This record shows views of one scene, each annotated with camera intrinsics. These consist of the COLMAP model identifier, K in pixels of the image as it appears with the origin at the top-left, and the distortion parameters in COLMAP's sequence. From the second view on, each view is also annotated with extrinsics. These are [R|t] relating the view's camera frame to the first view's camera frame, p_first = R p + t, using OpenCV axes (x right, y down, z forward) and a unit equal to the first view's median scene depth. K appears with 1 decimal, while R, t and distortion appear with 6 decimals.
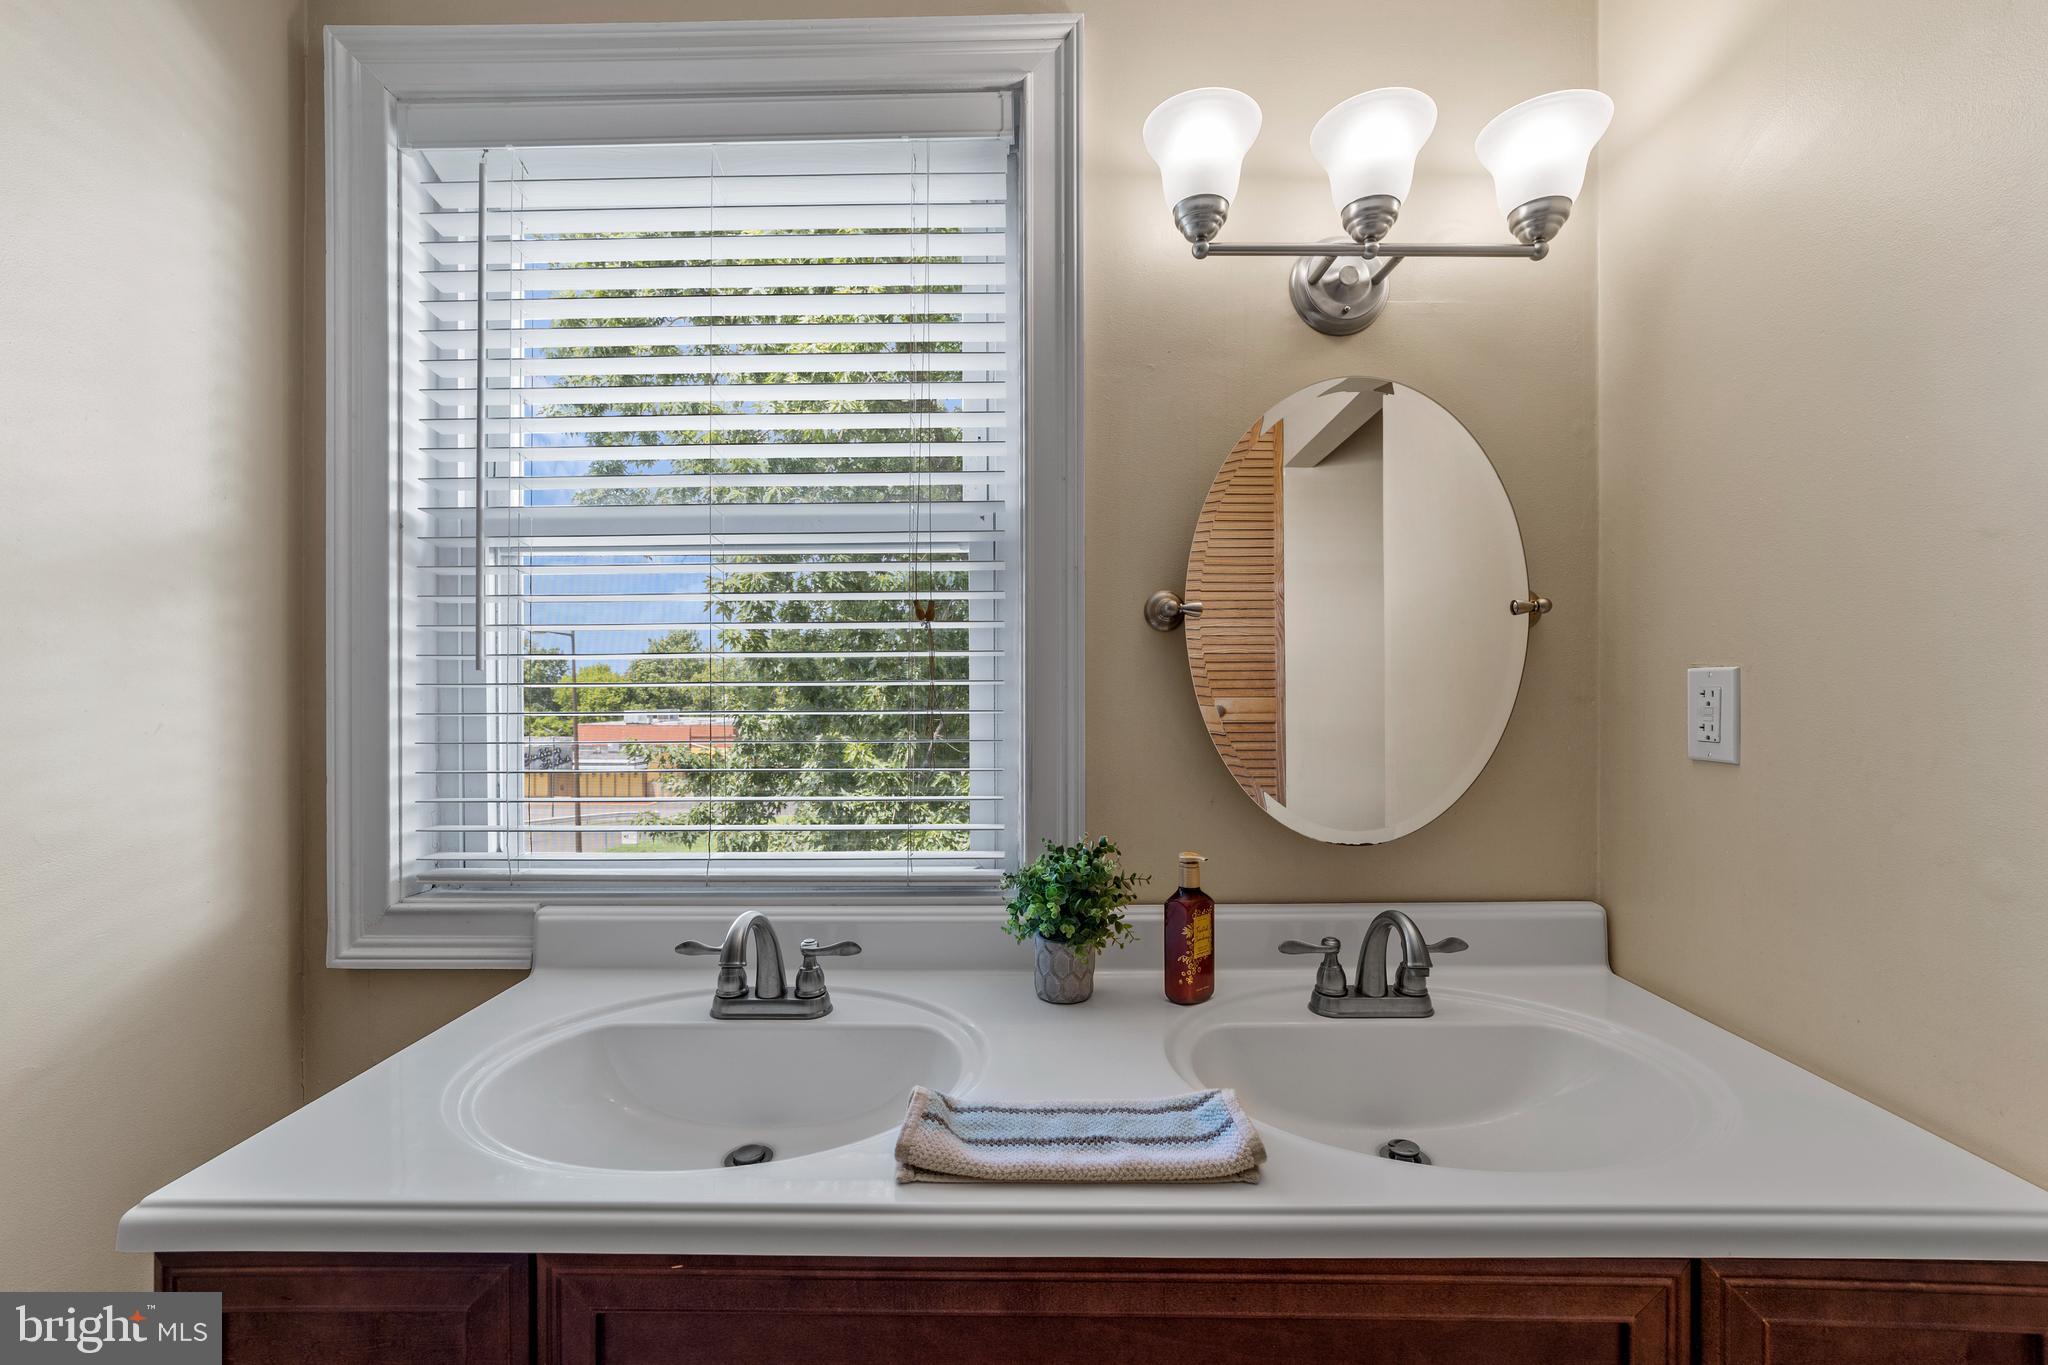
lens RADIAL K [[839.2, 0, 996.3], [0, 839.2, 684.6], [0, 0, 1]] dist [-0.016387, 0.011382]
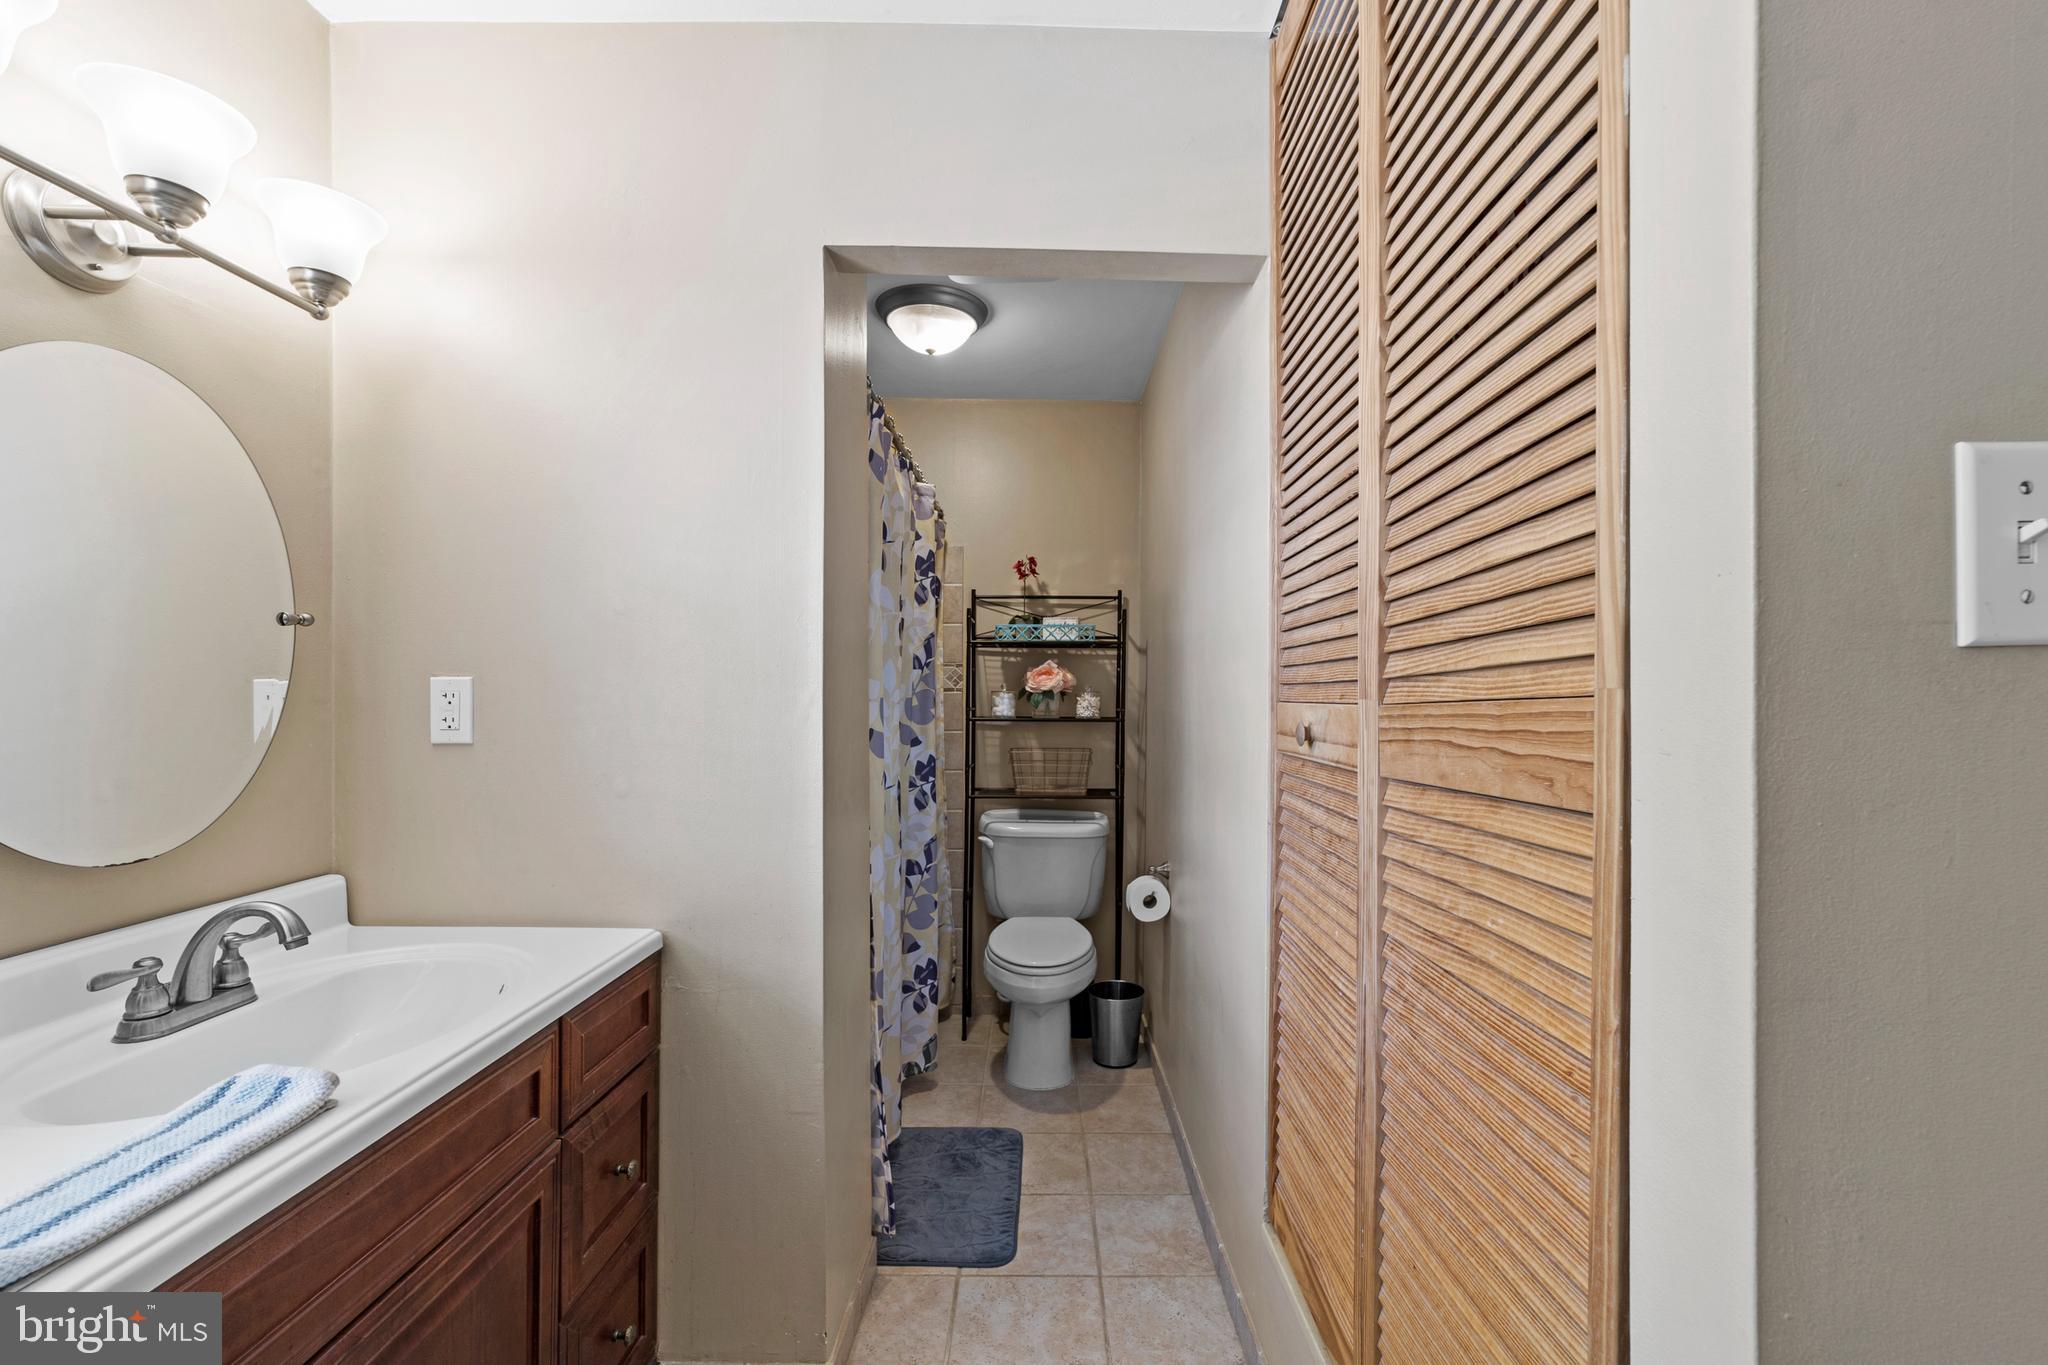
lens RADIAL K [[806.4, 0, 1012.5], [0, 806.4, 700.0], [0, 0, 1]] dist [-0.018477, 0.009566]
pose [[0.041314, -0.010843, 0.999087, -0.459462], [-0.002692, 0.999936, 0.010964, 0.000846], [-0.999143, -0.003143, 0.041282, -0.007540]]
